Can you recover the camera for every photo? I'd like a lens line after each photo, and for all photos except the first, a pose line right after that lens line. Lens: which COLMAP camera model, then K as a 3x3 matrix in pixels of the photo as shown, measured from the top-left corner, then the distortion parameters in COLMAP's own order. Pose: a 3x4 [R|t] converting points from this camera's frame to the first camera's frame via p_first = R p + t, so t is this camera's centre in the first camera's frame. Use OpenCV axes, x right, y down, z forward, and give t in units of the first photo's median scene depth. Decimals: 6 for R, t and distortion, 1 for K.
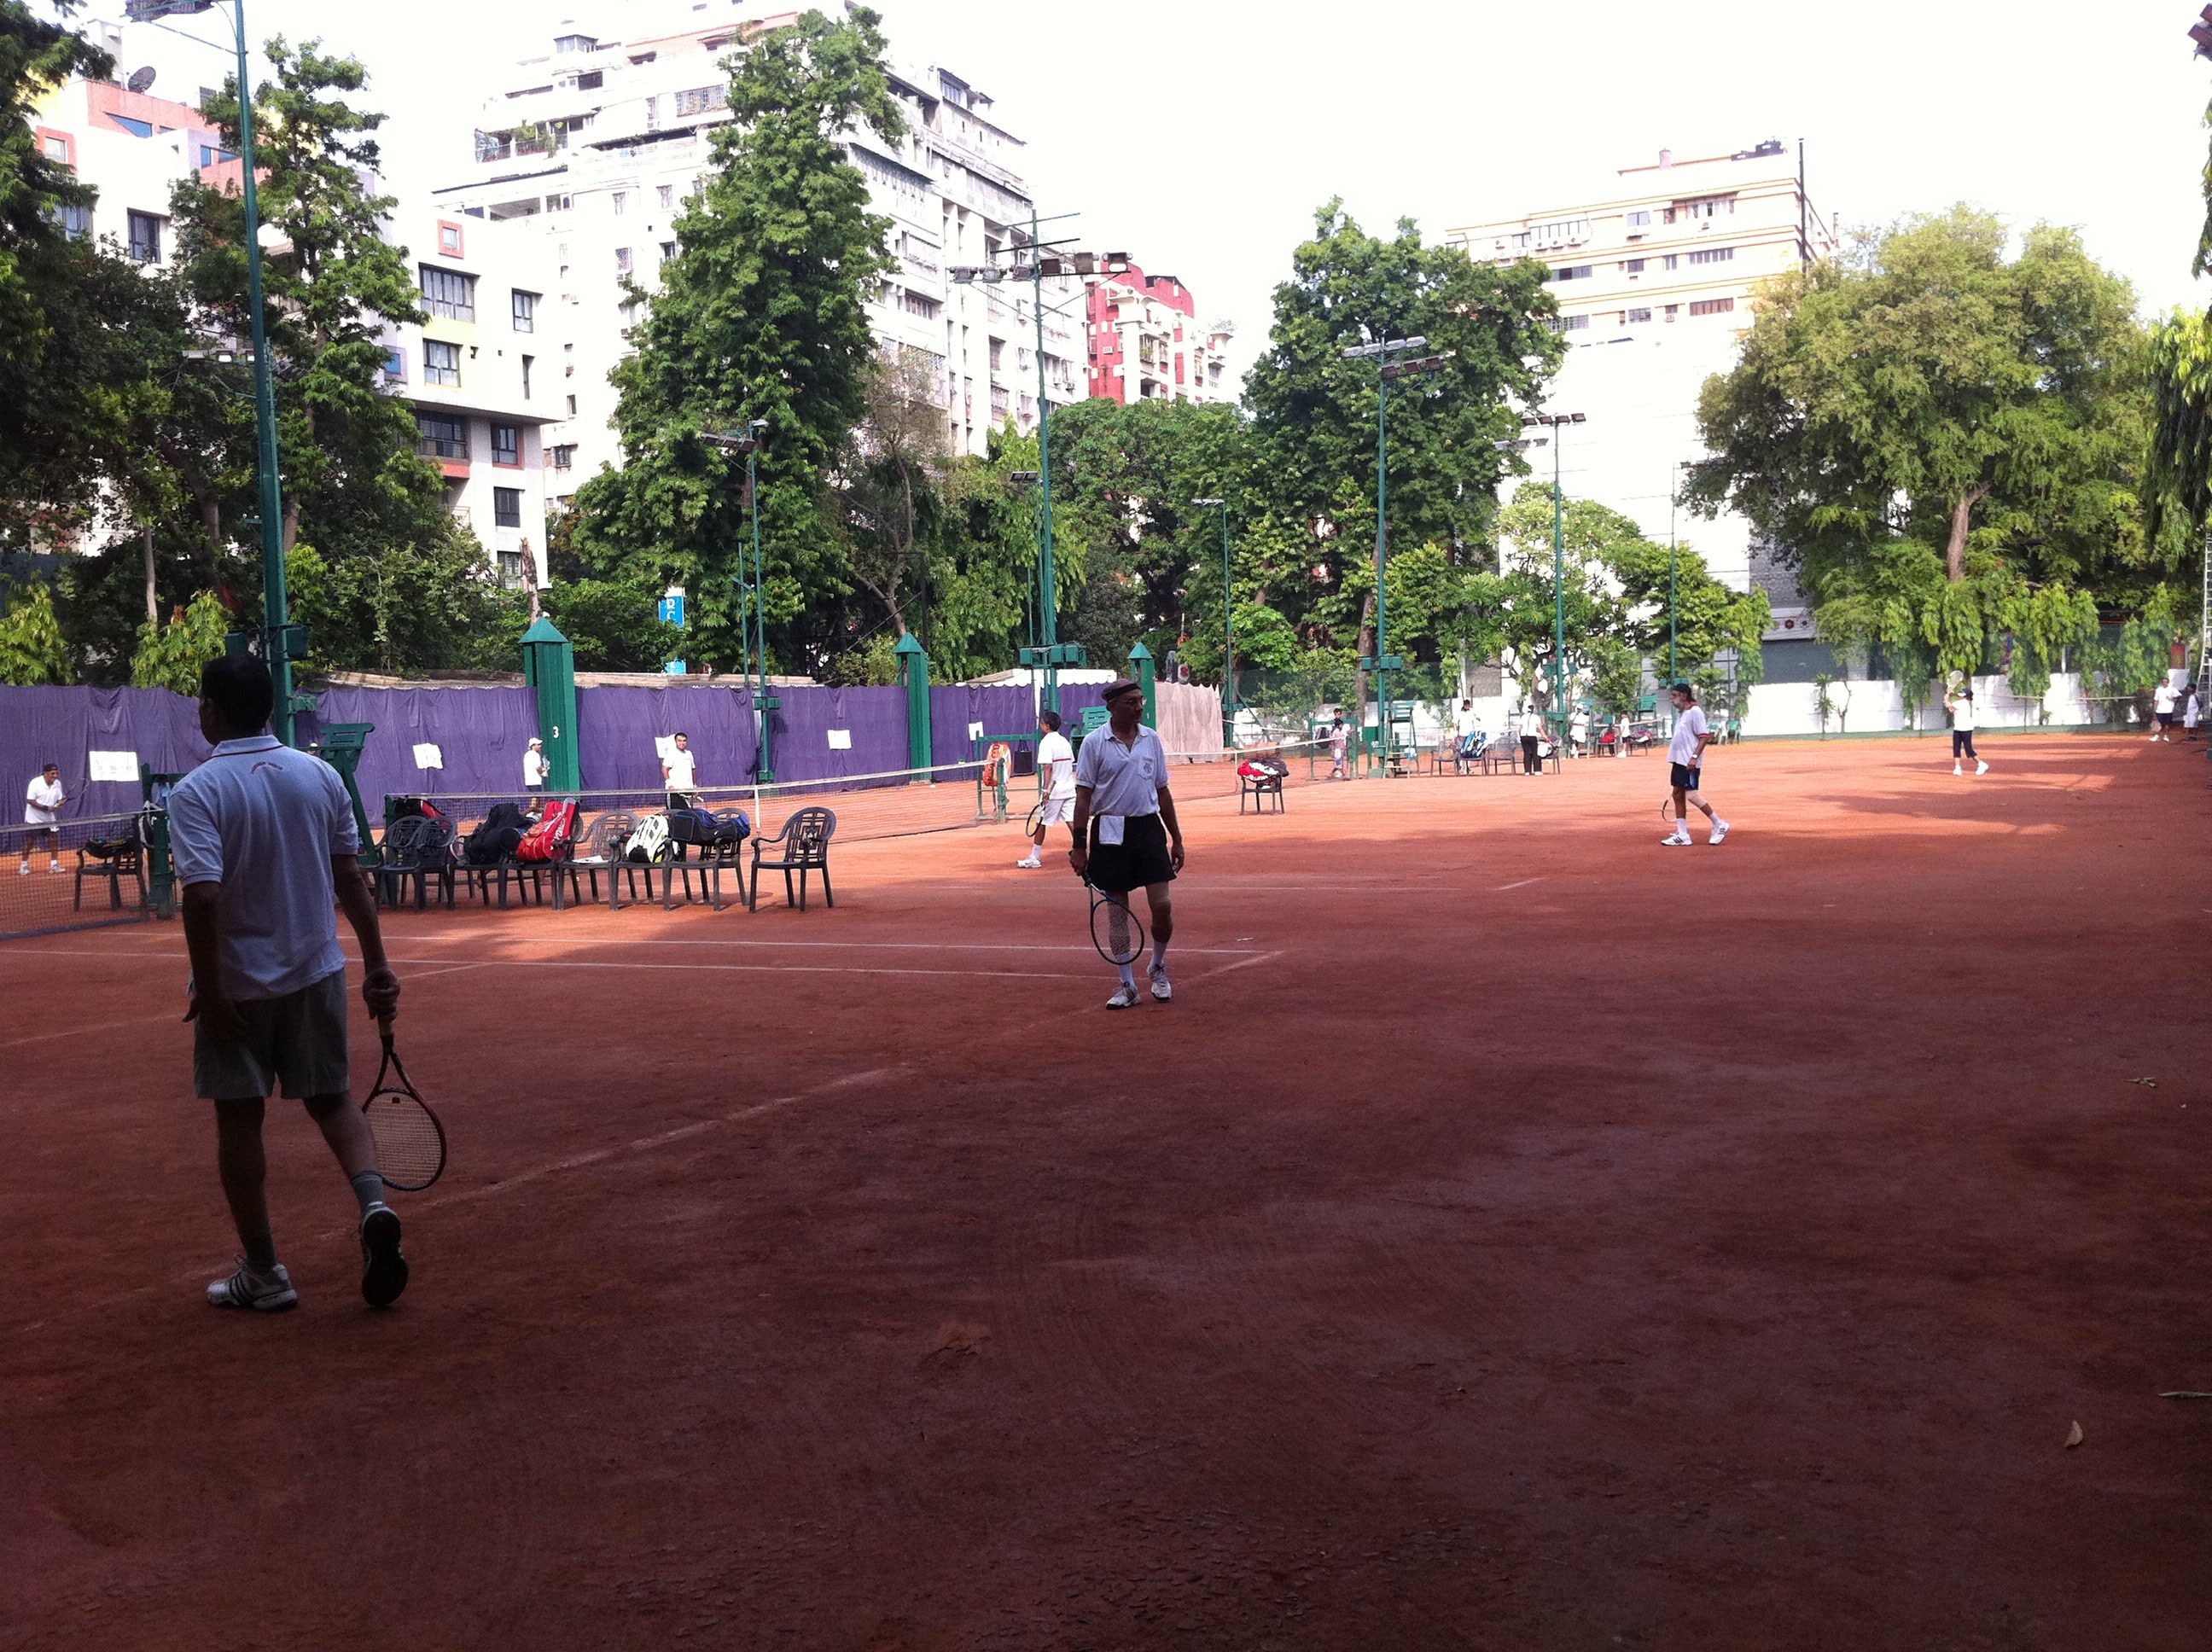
lens RADIAL K [[2141.1, 0, 1106.9], [0, 2141.1, 871.4], [0, 0, 1]] dist [0.218004, -0.566457]
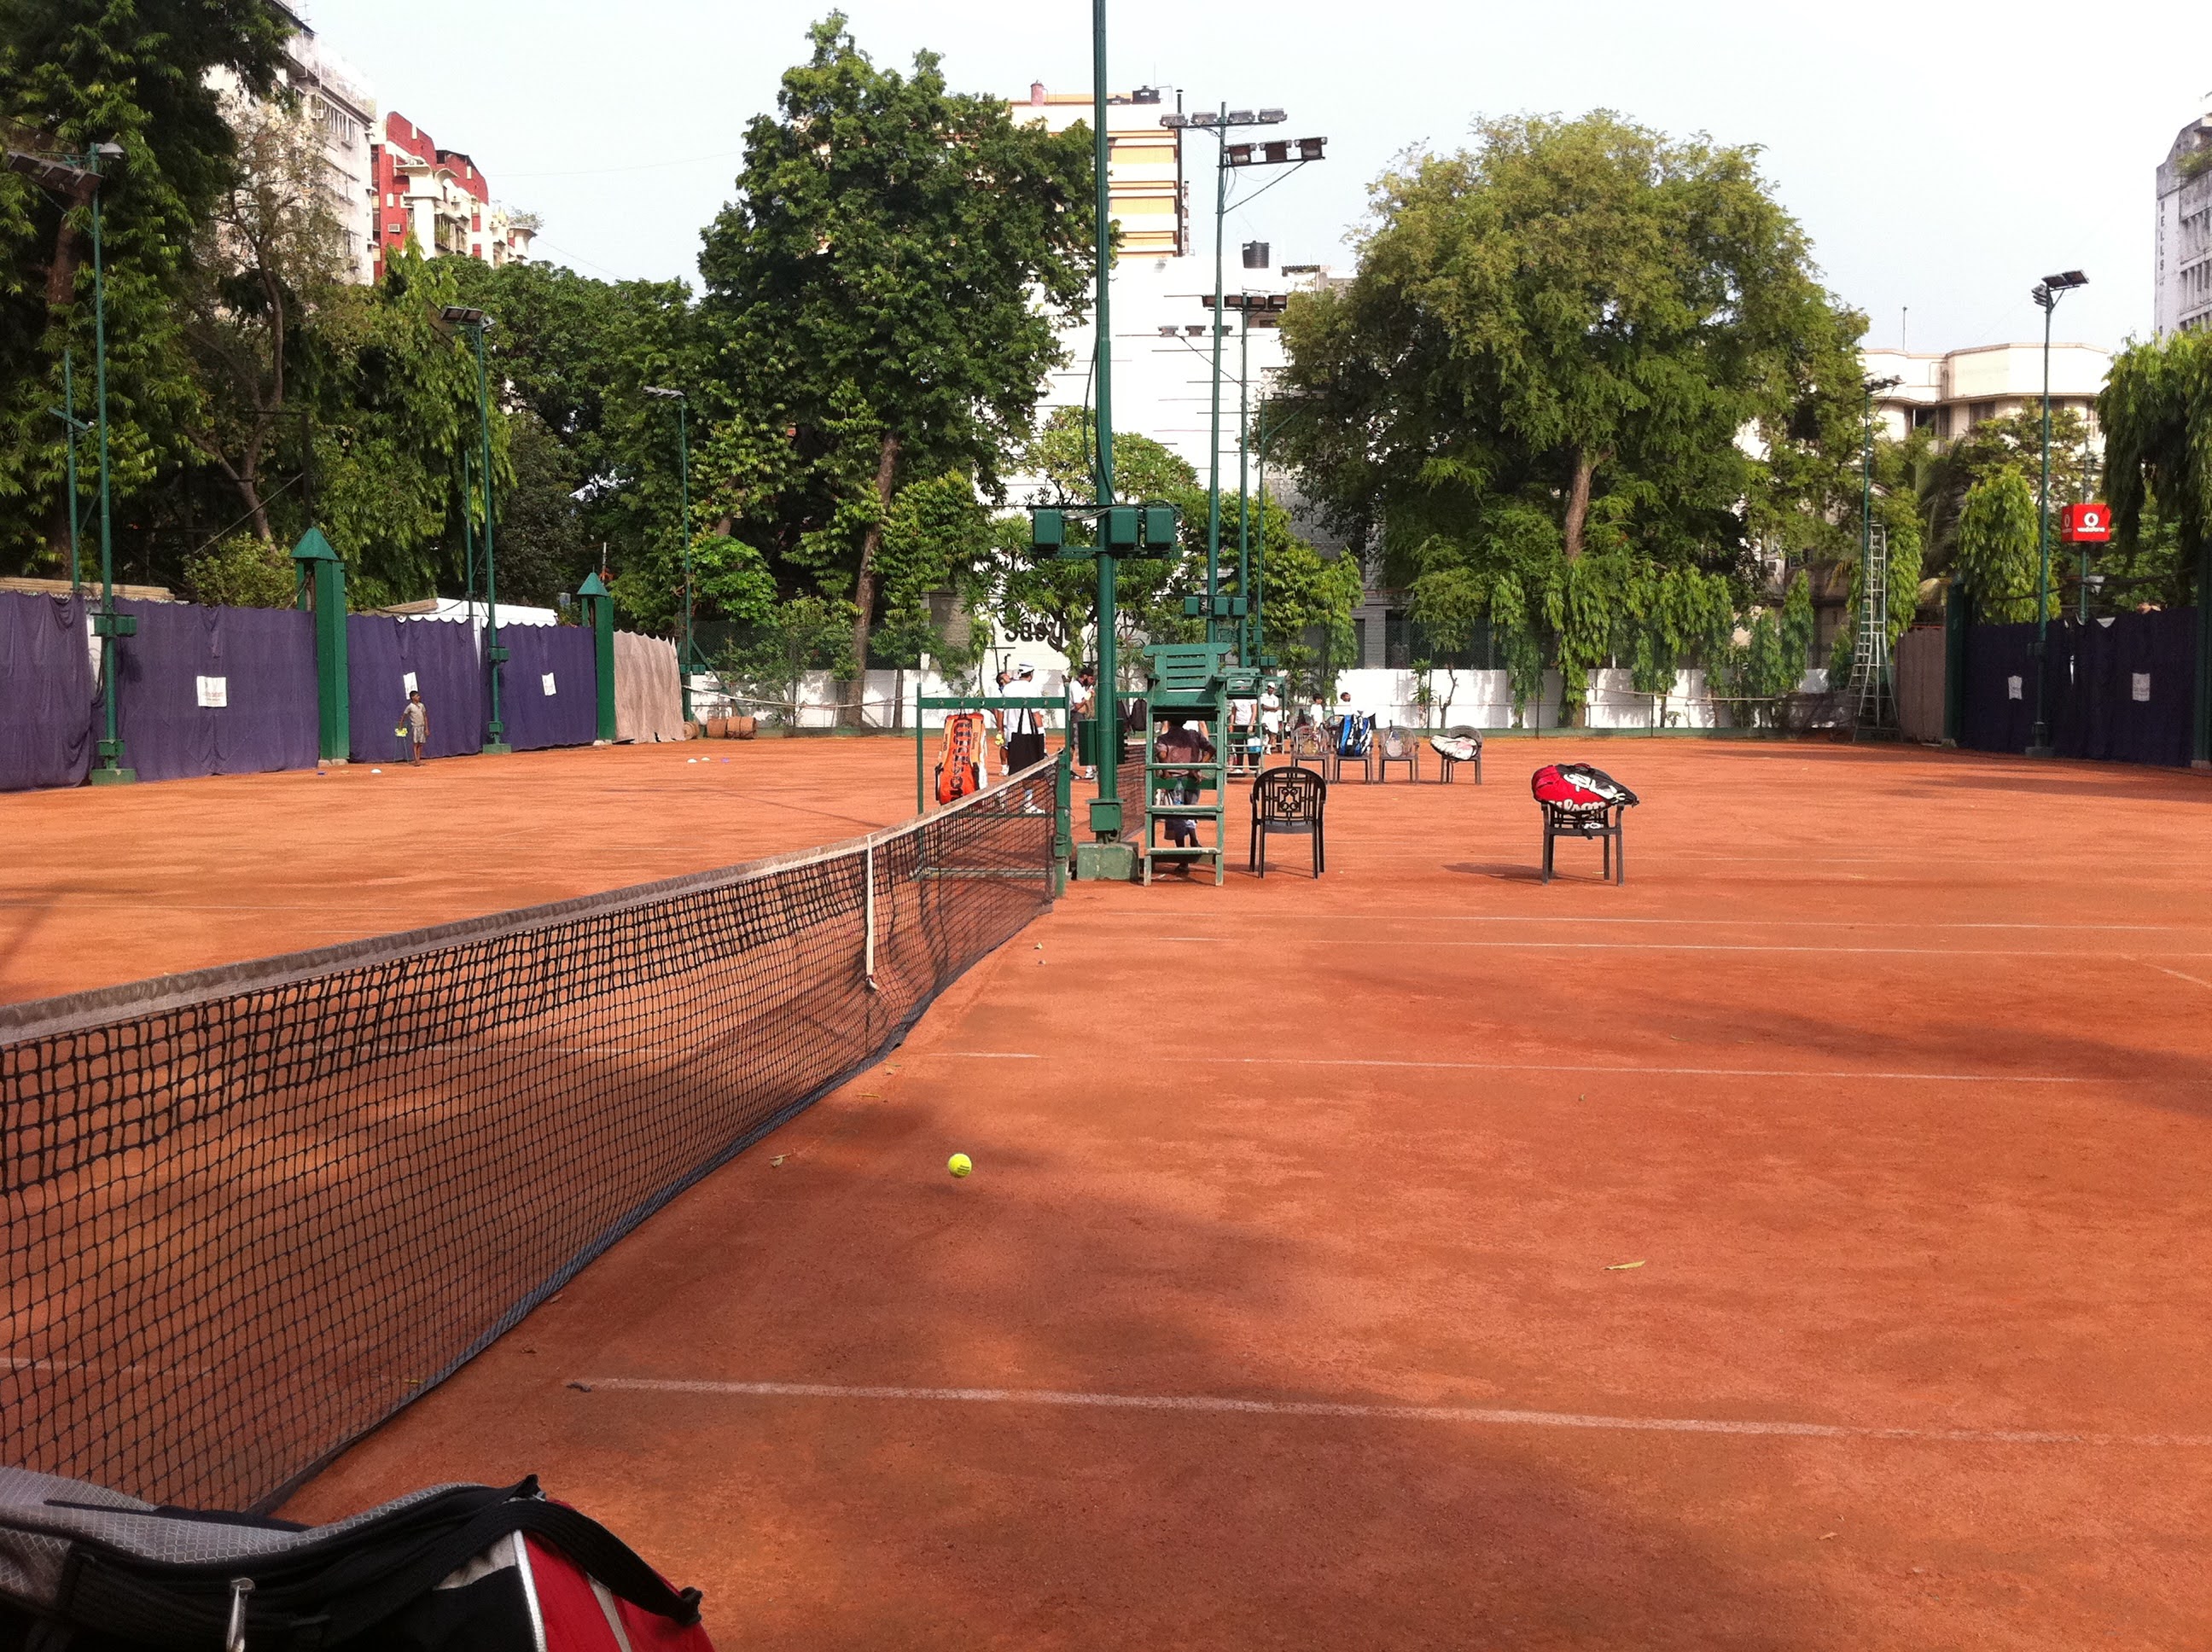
lens RADIAL K [[2155.6, 0, 1107.2], [0, 2155.6, 879.9], [0, 0, 1]] dist [0.090128, -0.219878]
pose [[0.931382, 0.003579, 0.364025, -0.093058], [-0.008252, 0.999902, 0.011283, -0.013766], [-0.363949, -0.013512, 0.931321, 0.269800]]
